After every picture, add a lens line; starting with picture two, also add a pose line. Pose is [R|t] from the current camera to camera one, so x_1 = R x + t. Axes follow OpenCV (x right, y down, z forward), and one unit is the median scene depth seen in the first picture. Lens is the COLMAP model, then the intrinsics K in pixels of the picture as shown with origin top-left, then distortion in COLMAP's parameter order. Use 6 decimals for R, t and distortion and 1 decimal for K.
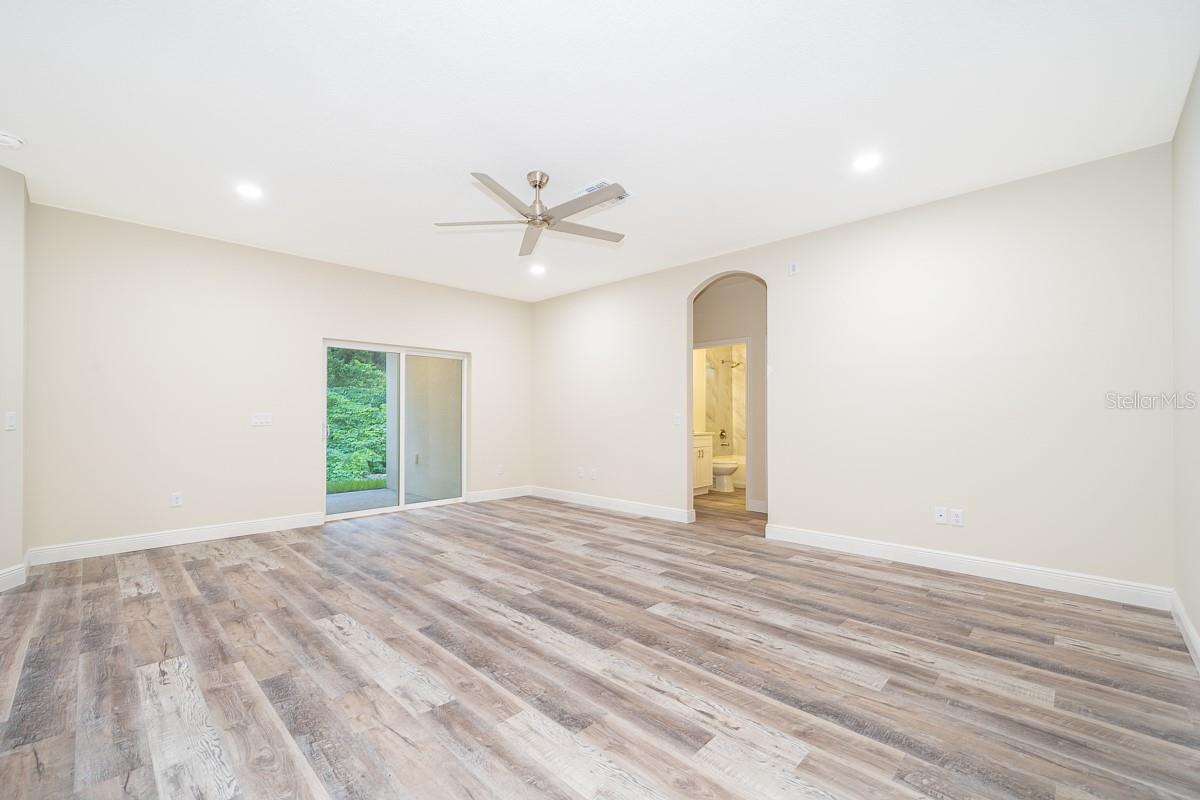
lens RADIAL K [[491.5, 0, 592.2], [0, 491.5, 411.3], [0, 0, 1]] dist [-0.000287, -0.000327]
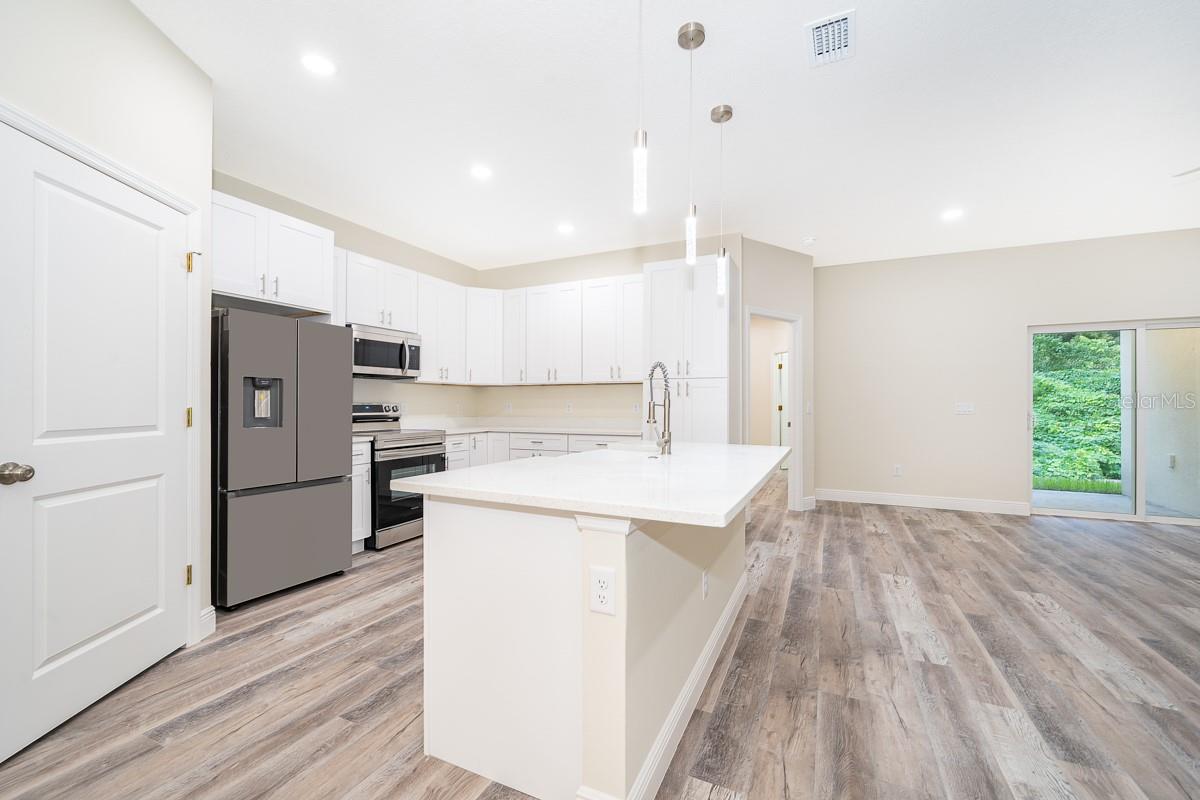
lens RADIAL K [[485.6, 0, 607.4], [0, 485.6, 405.3], [0, 0, 1]] dist [-0.001366, -0.000329]
pose [[0.338553, 0.001405, -0.940946, 0.133291], [0.008219, 0.999956, 0.004451, -0.005383], [0.940912, -0.009241, 0.338526, -0.200890]]
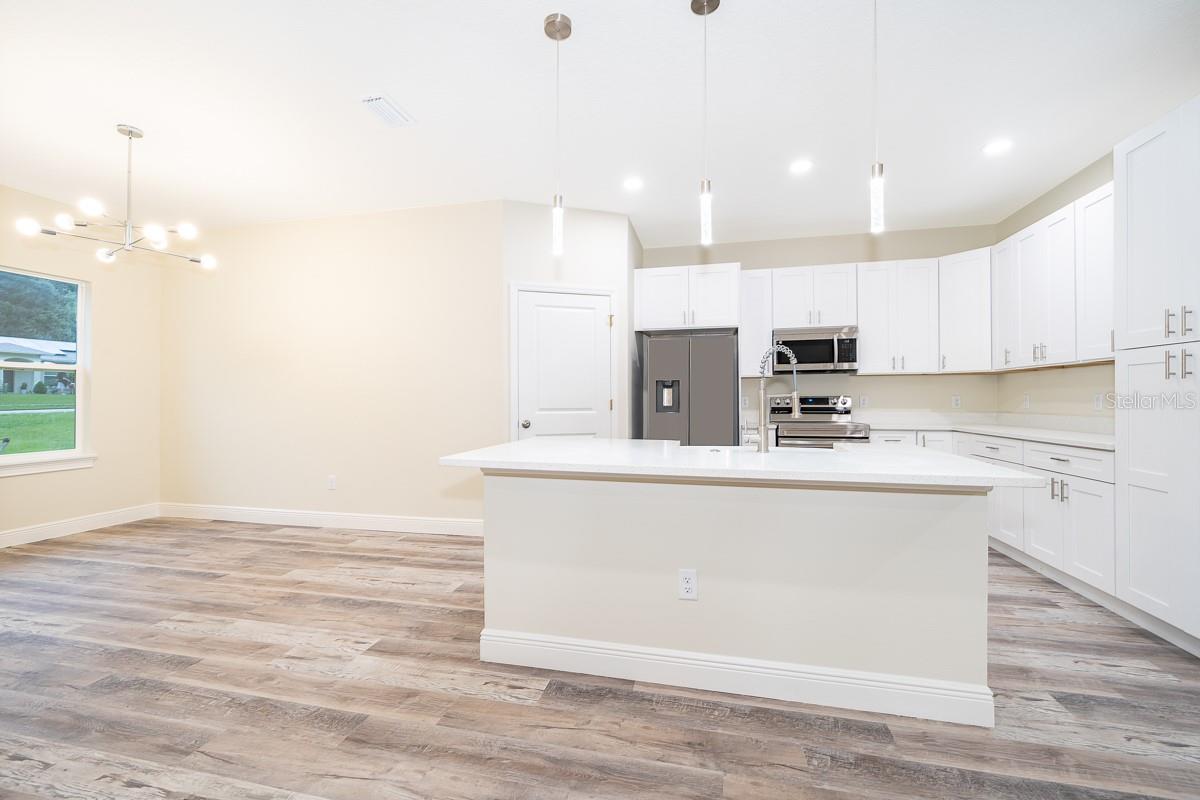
lens RADIAL K [[495.4, 0, 595.6], [0, 495.4, 394.4], [0, 0, 1]] dist [0.000955, 0.000669]
pose [[-0.850235, -0.003918, -0.526388, 0.003135], [0.006215, 0.999828, -0.017480, 0.006159], [0.526366, -0.018134, -0.850065, 0.588839]]
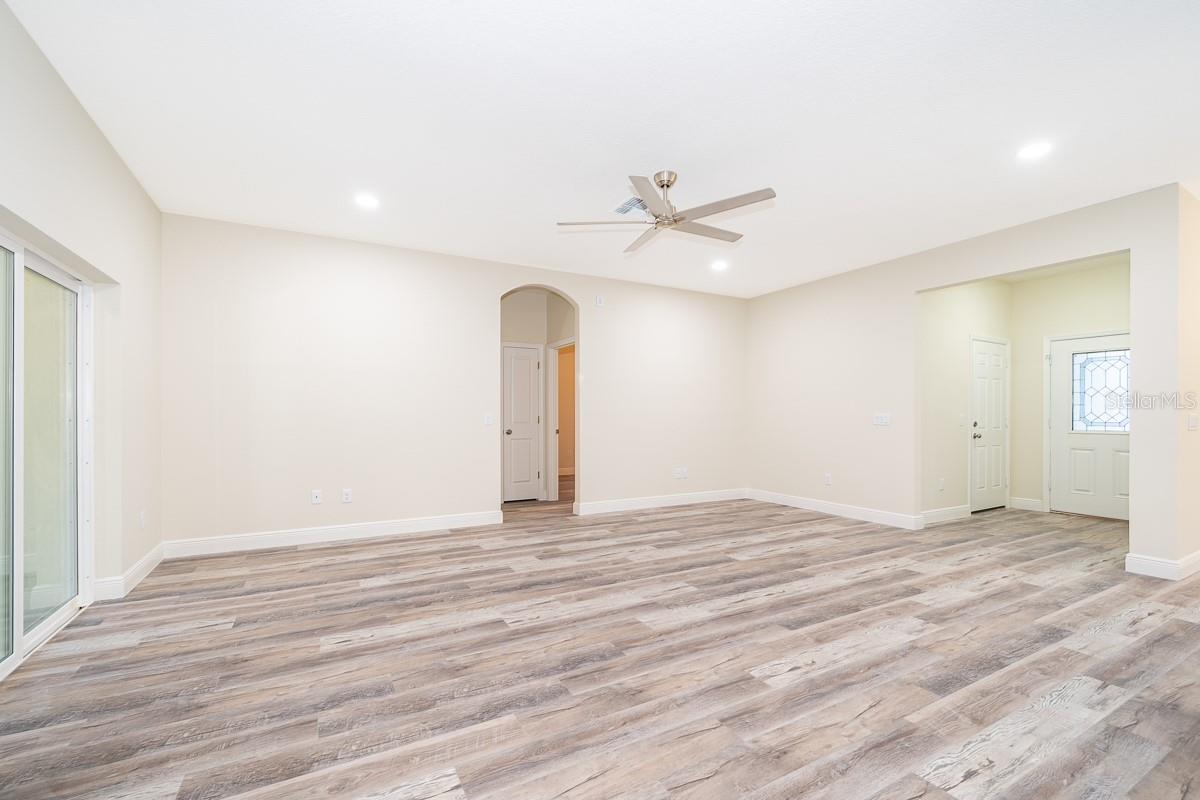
lens RADIAL K [[522.7, 0, 595.4], [0, 522.7, 415.4], [0, 0, 1]] dist [0.000329, -0.000094]
pose [[0.280915, -0.001692, 0.959731, -1.163303], [-0.010943, 0.999928, 0.004966, 0.021045], [-0.959670, -0.011897, 0.280876, 0.879824]]
